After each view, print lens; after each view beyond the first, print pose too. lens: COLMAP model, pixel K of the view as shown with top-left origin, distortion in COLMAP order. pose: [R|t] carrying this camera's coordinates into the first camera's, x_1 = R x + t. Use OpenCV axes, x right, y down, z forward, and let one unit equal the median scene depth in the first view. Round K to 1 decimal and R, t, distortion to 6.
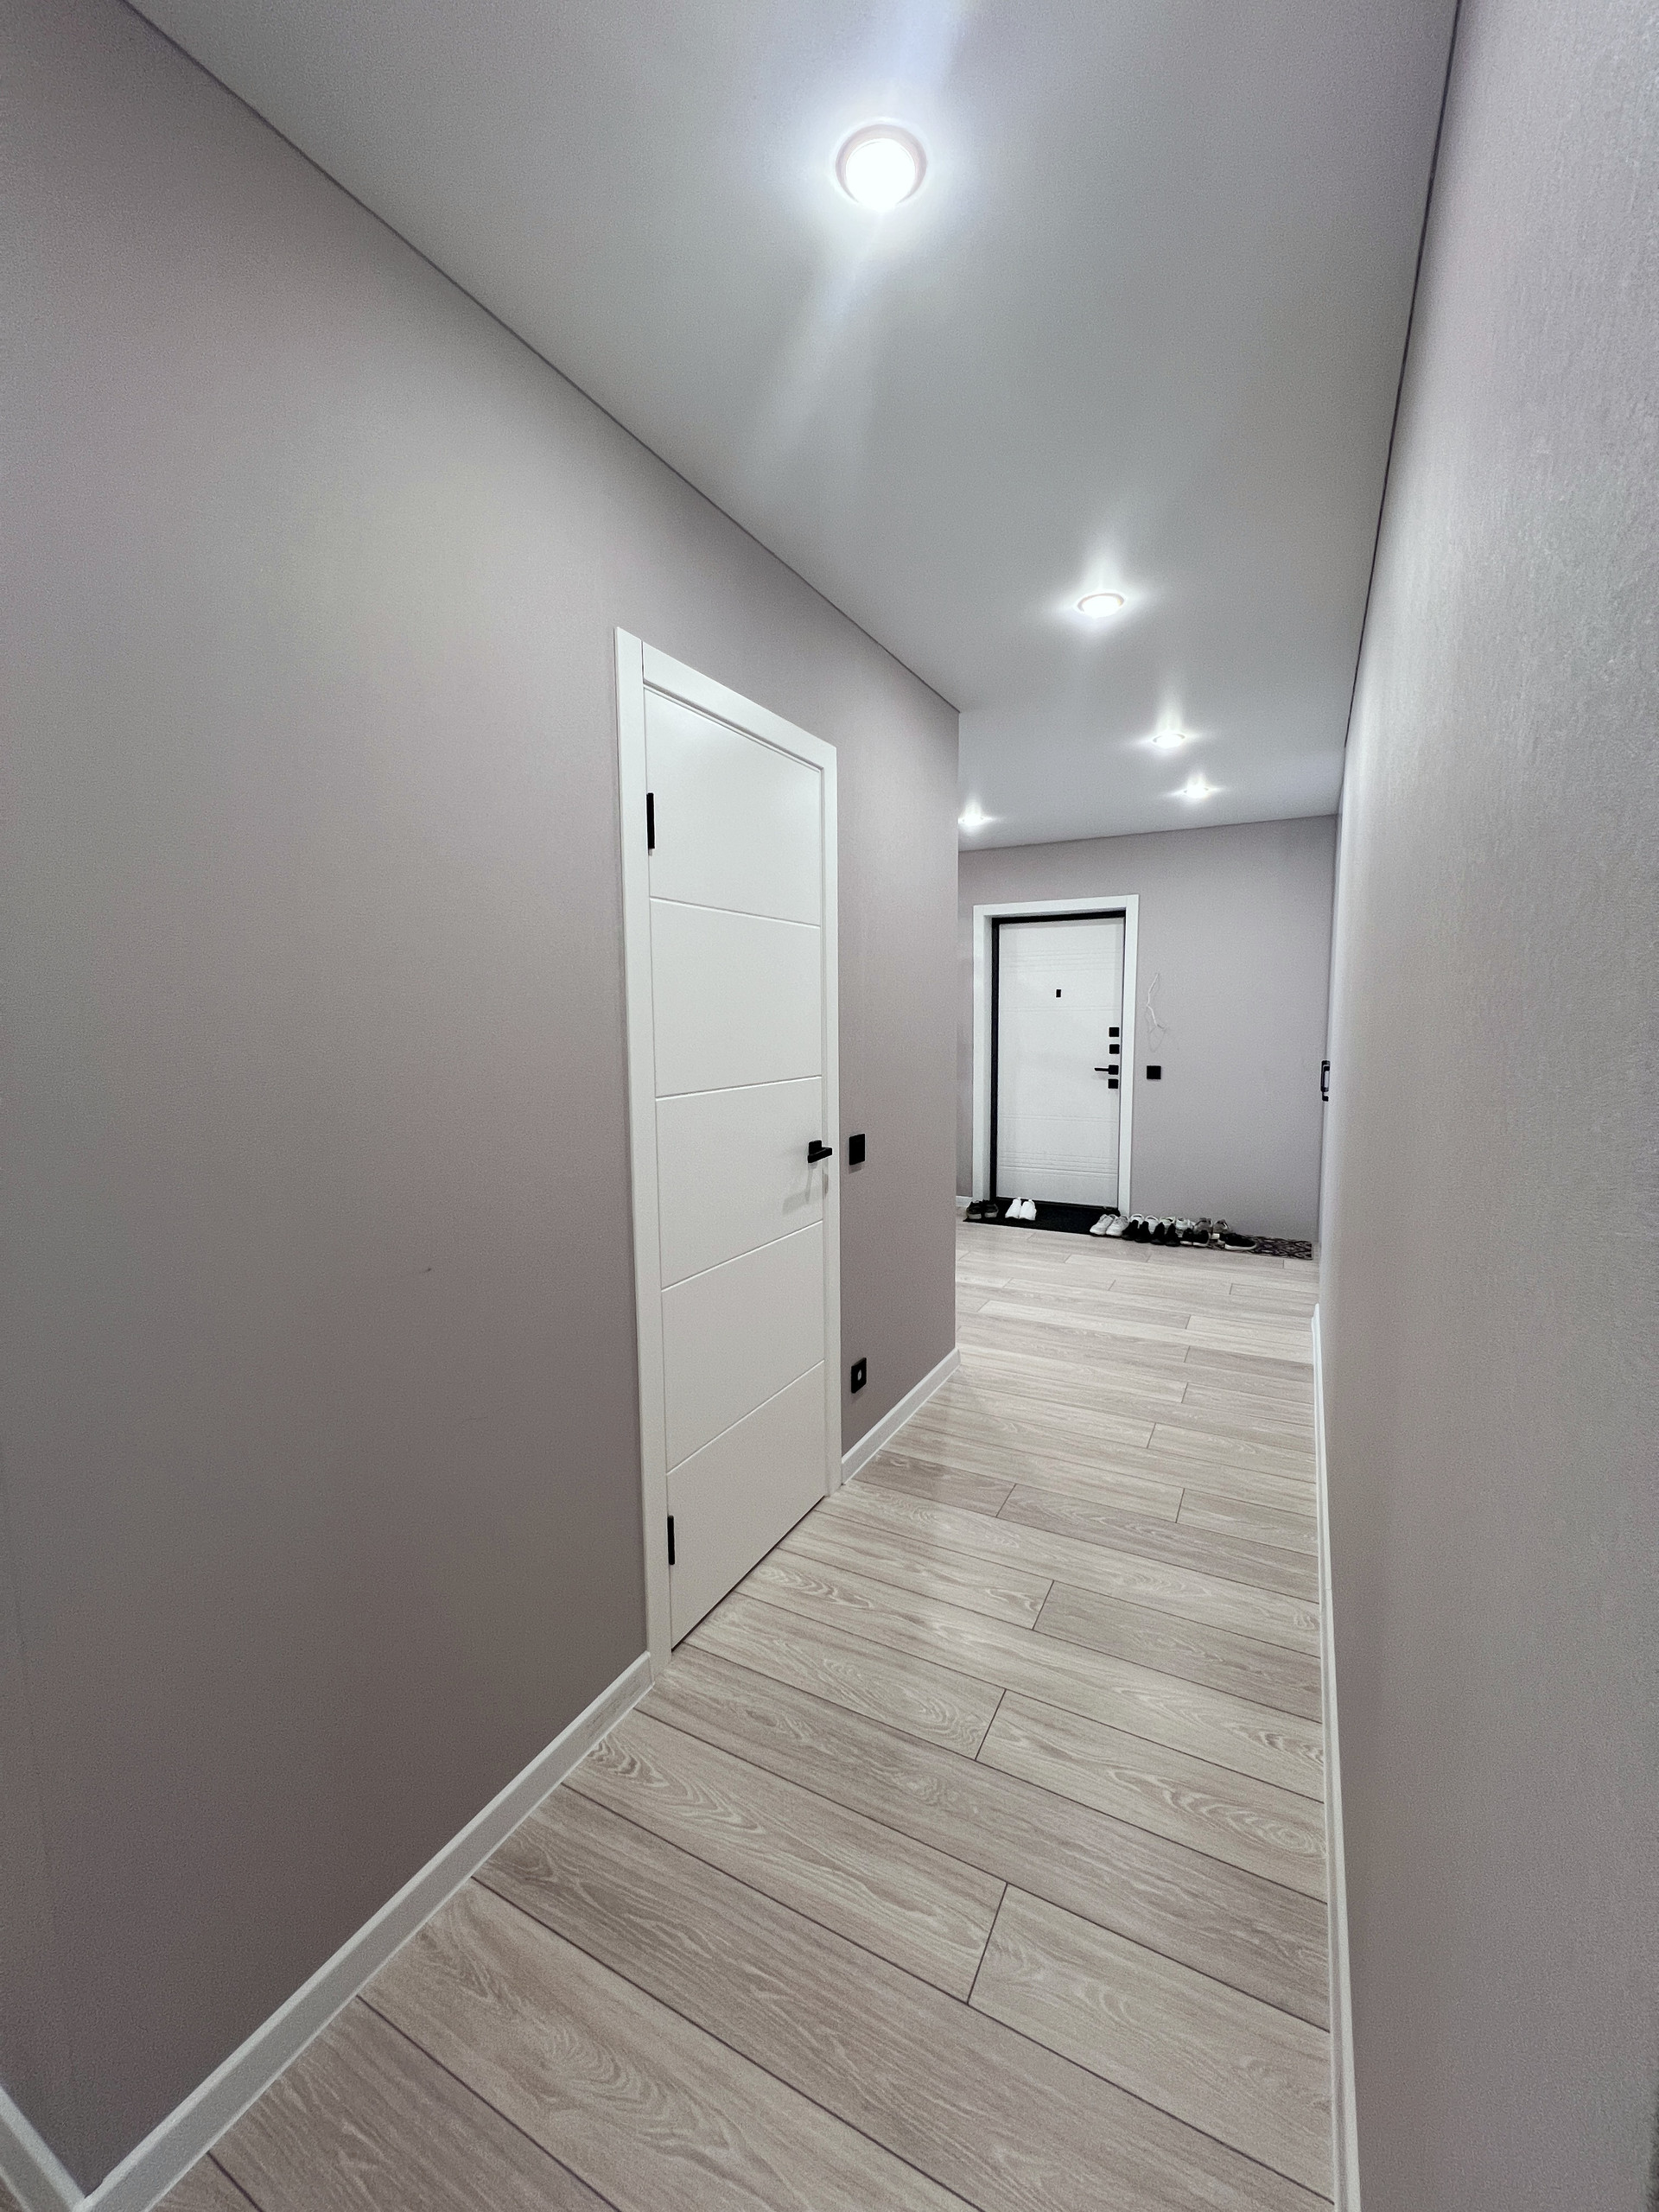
lens RADIAL K [[888.0, 0, 829.5], [0, 888.0, 1106.0], [0, 0, 1]] dist [-0.003050, 0.000261]
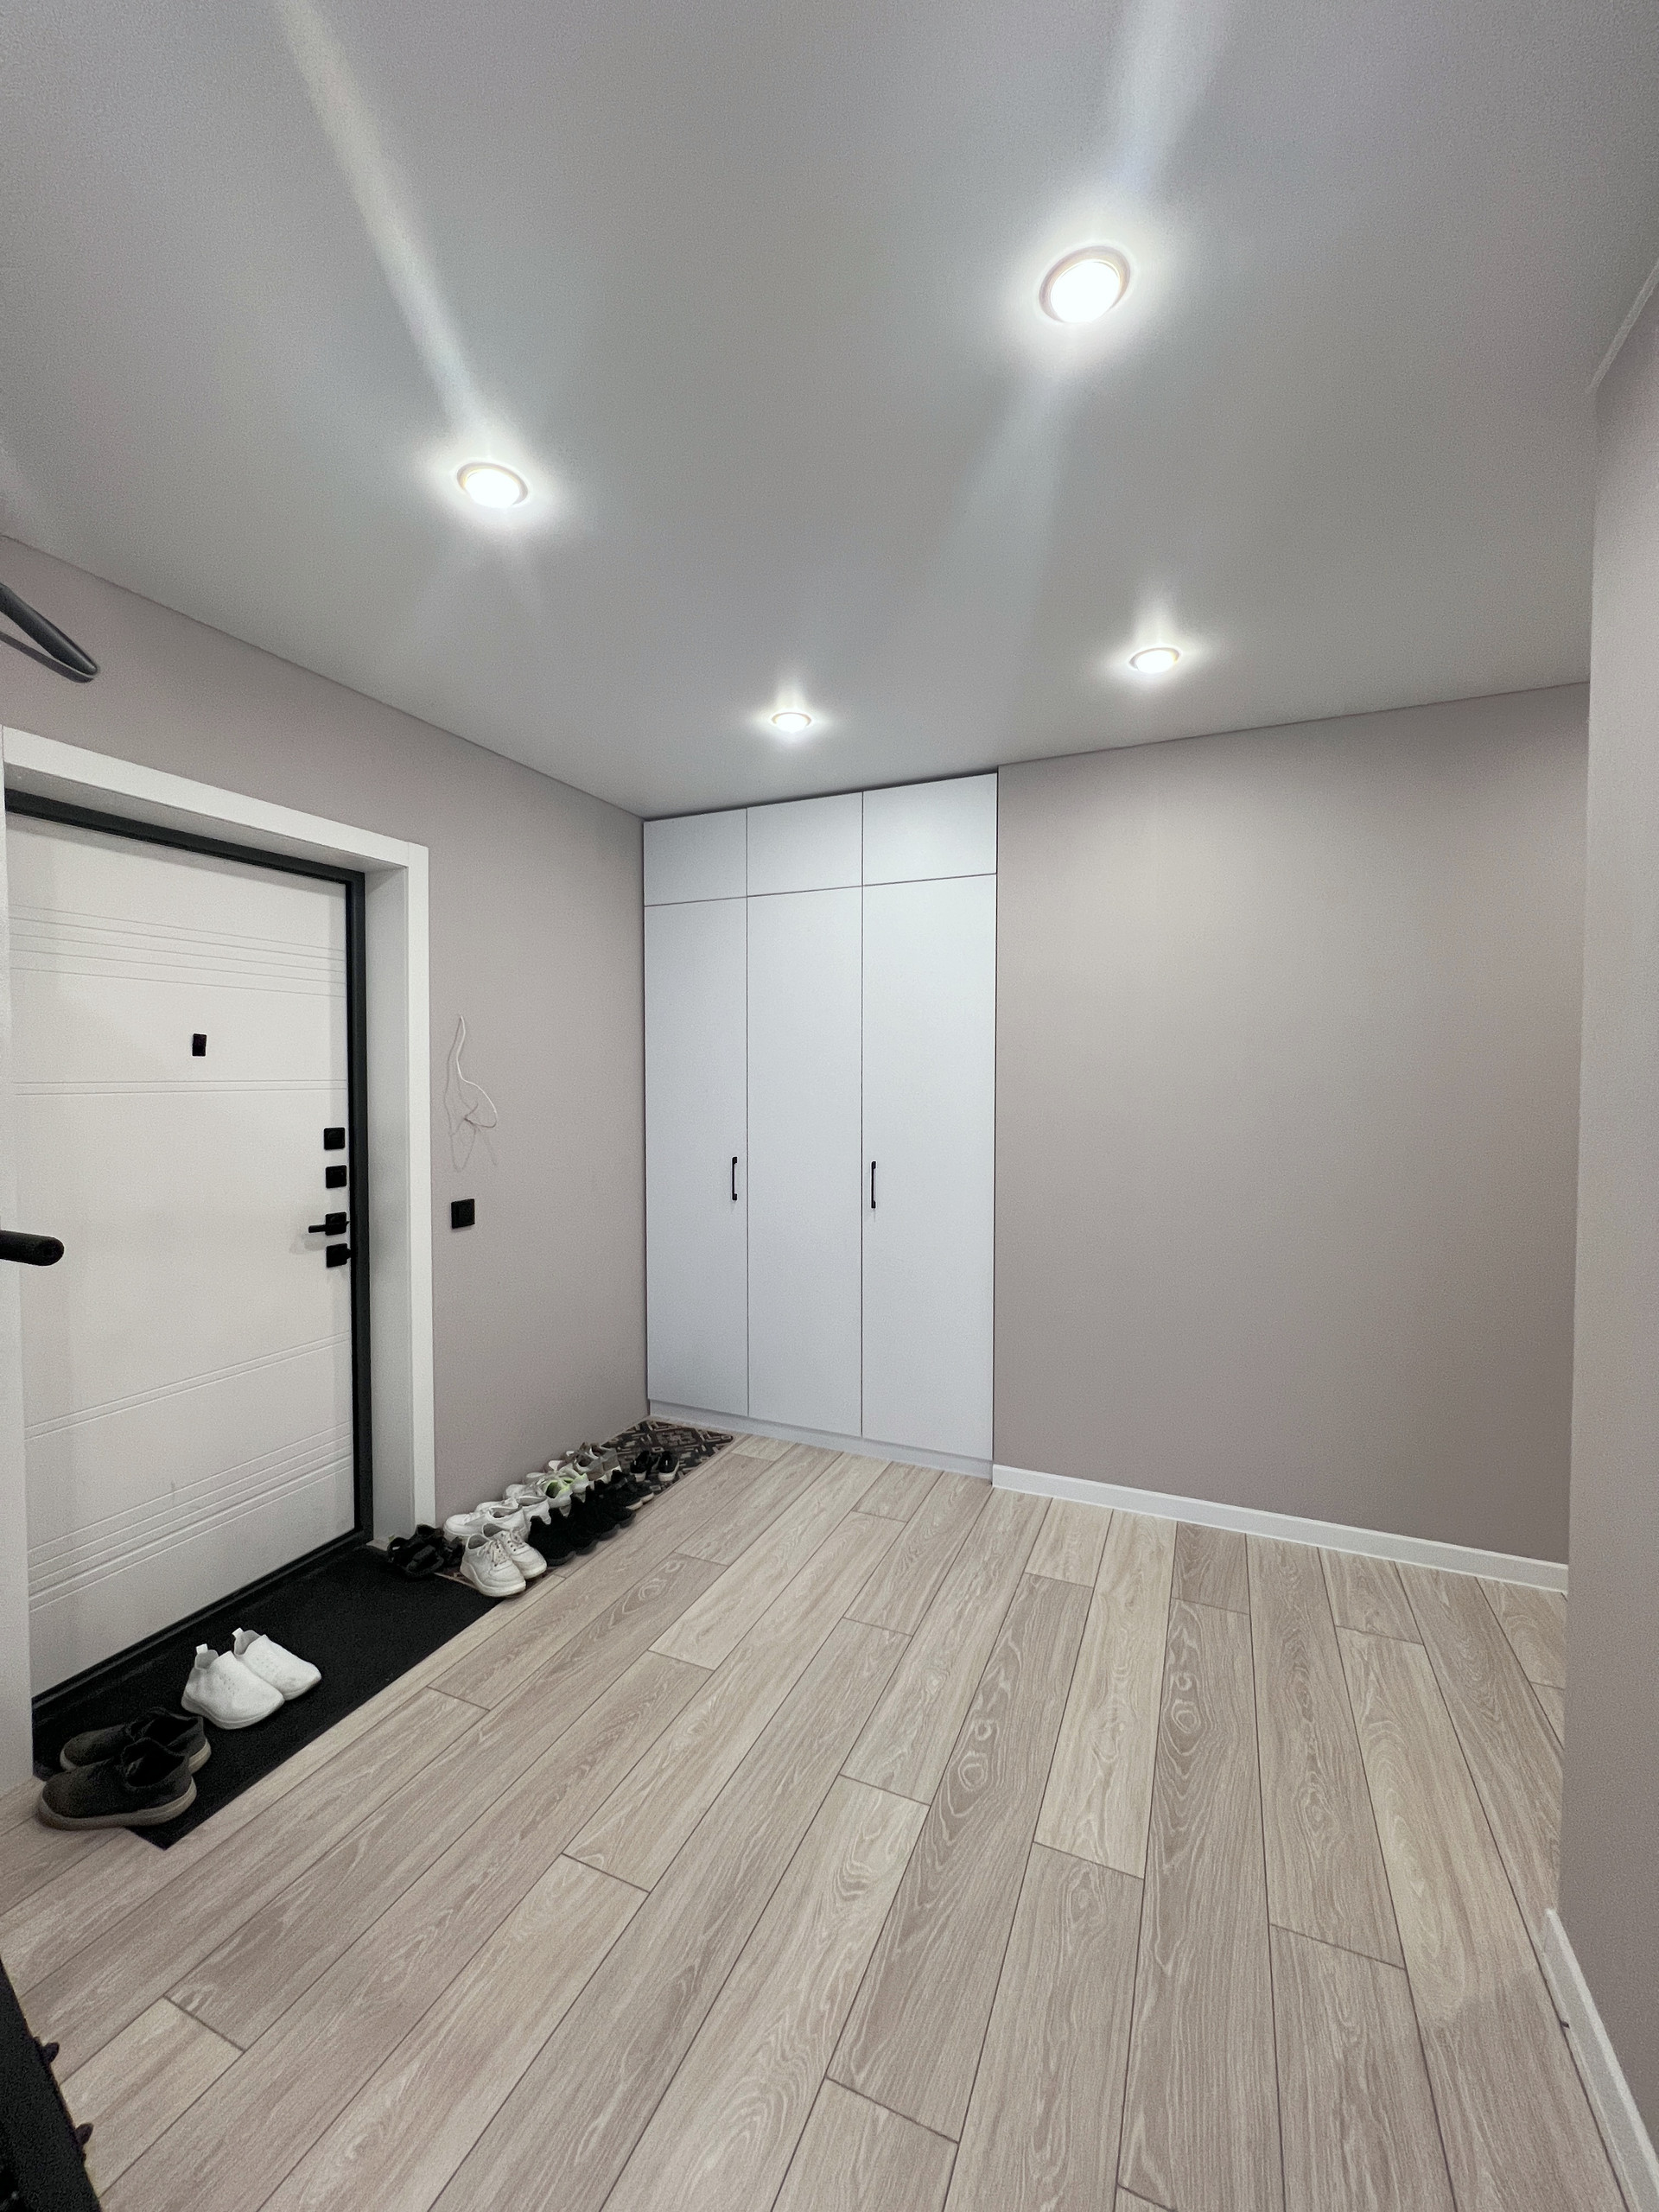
lens RADIAL K [[888.0, 0, 829.5], [0, 888.0, 1106.0], [0, 0, 1]] dist [-0.003050, 0.000261]
pose [[-0.078984, -0.026136, 0.996533, -0.180088], [0.107147, 0.993643, 0.034552, -0.116582], [-0.991101, 0.109505, -0.075681, 1.040520]]
